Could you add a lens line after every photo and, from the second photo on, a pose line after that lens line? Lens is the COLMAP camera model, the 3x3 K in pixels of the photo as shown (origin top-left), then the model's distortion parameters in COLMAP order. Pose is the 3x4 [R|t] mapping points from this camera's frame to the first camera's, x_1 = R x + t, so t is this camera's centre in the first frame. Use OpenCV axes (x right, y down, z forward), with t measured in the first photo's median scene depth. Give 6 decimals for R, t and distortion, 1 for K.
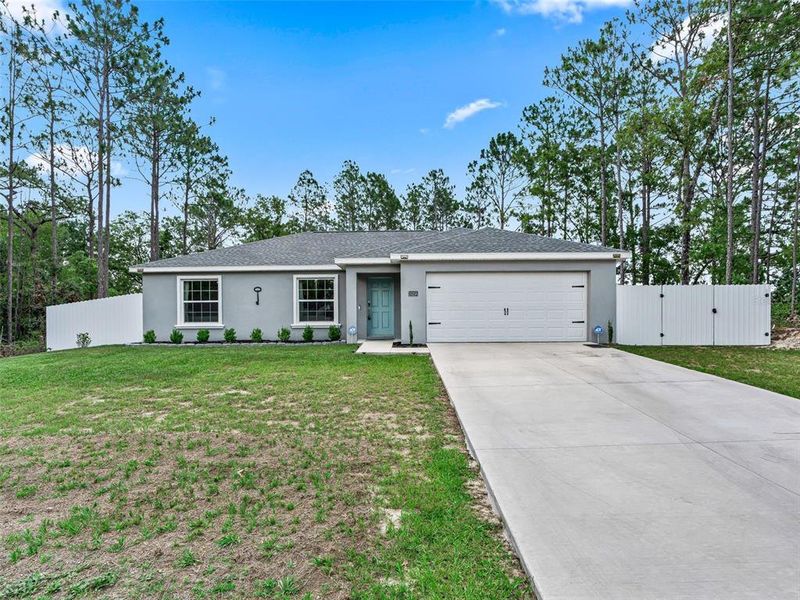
lens RADIAL K [[402.3, 0, 396.5], [0, 402.3, 289.2], [0, 0, 1]] dist [-0.004899, -0.000475]
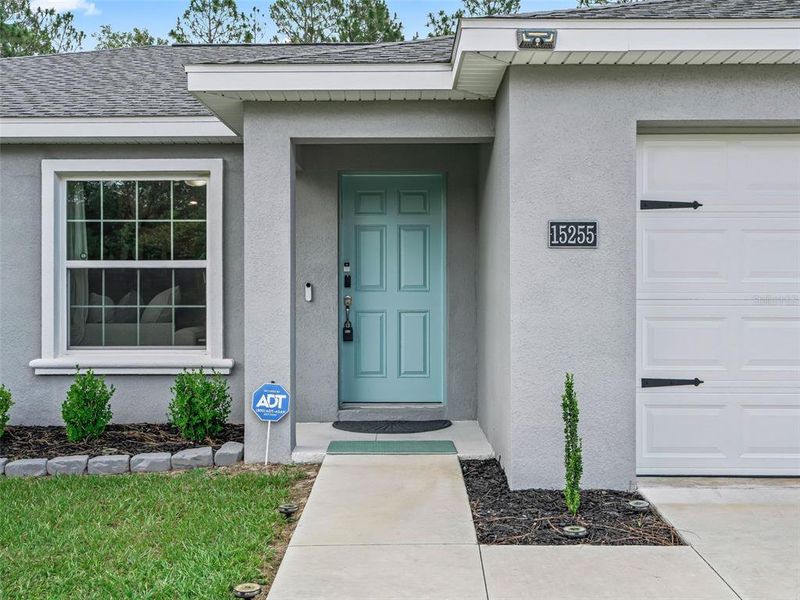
lens RADIAL K [[848.2, 0, 399.8], [0, 848.2, 273.6], [0, 0, 1]] dist [-0.001884, -0.015085]
pose [[0.999966, 0.006658, -0.004789, -0.033213], [-0.006451, 0.999095, 0.042050, 0.010701], [0.005065, -0.042017, 0.999104, 0.477985]]
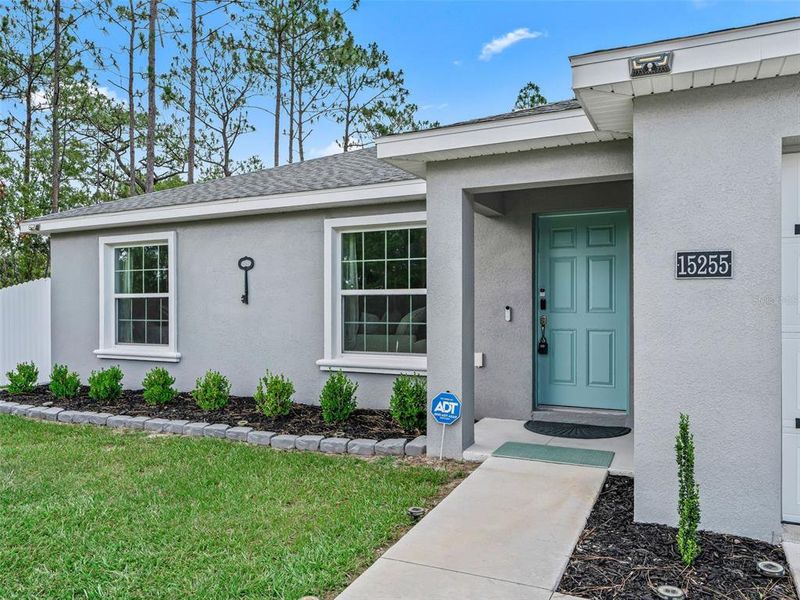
lens RADIAL K [[582.8, 0, 404.4], [0, 582.8, 295.8], [0, 0, 1]] dist [-0.003081, -0.000569]
pose [[0.903870, -0.000225, -0.427808, 0.025881], [0.024164, 0.998430, 0.050530, 0.006772], [0.427125, -0.056011, 0.902456, 0.566420]]
